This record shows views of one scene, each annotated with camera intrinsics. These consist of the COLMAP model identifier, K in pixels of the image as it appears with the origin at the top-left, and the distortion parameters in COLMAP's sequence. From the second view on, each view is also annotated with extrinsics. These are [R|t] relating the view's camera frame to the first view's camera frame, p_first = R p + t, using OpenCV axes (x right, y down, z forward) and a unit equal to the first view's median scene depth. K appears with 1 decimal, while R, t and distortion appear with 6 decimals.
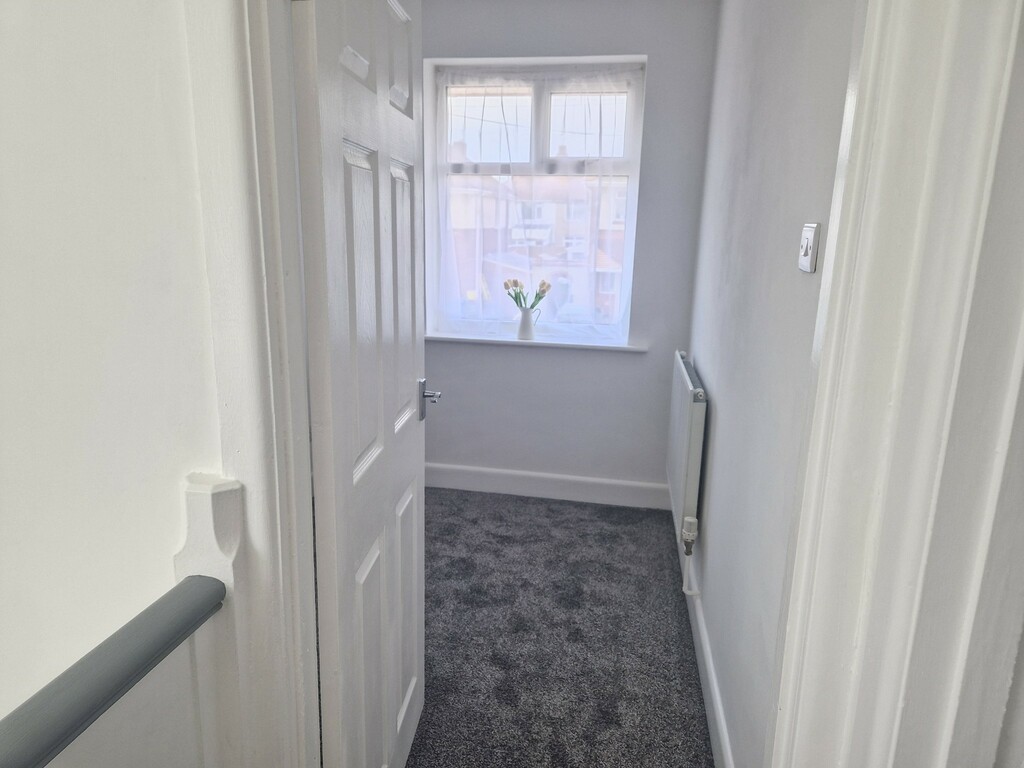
lens RADIAL K [[683.8, 0, 514.2], [0, 683.8, 380.8], [0, 0, 1]] dist [0.107110, -0.093360]
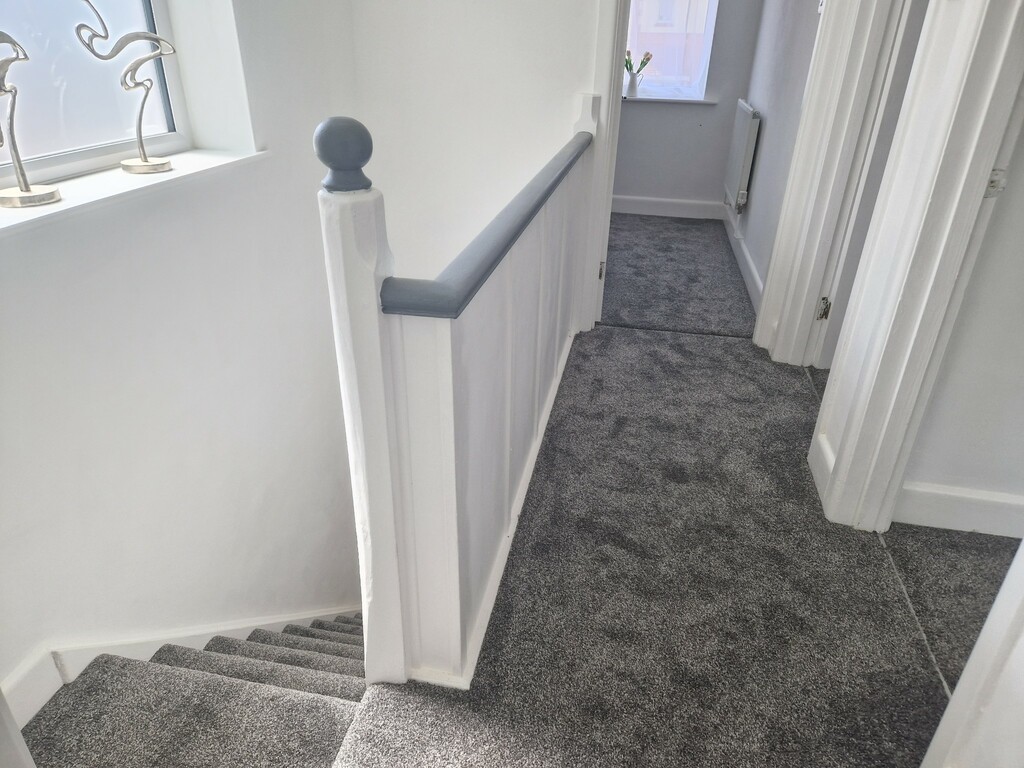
lens RADIAL K [[683.8, 0, 514.2], [0, 683.8, 380.8], [0, 0, 1]] dist [0.107110, -0.093360]
pose [[0.999746, 0.009983, -0.020227, -0.241185], [-0.004930, 0.971757, 0.235934, 0.217659], [0.022011, -0.235774, 0.971559, -0.709062]]
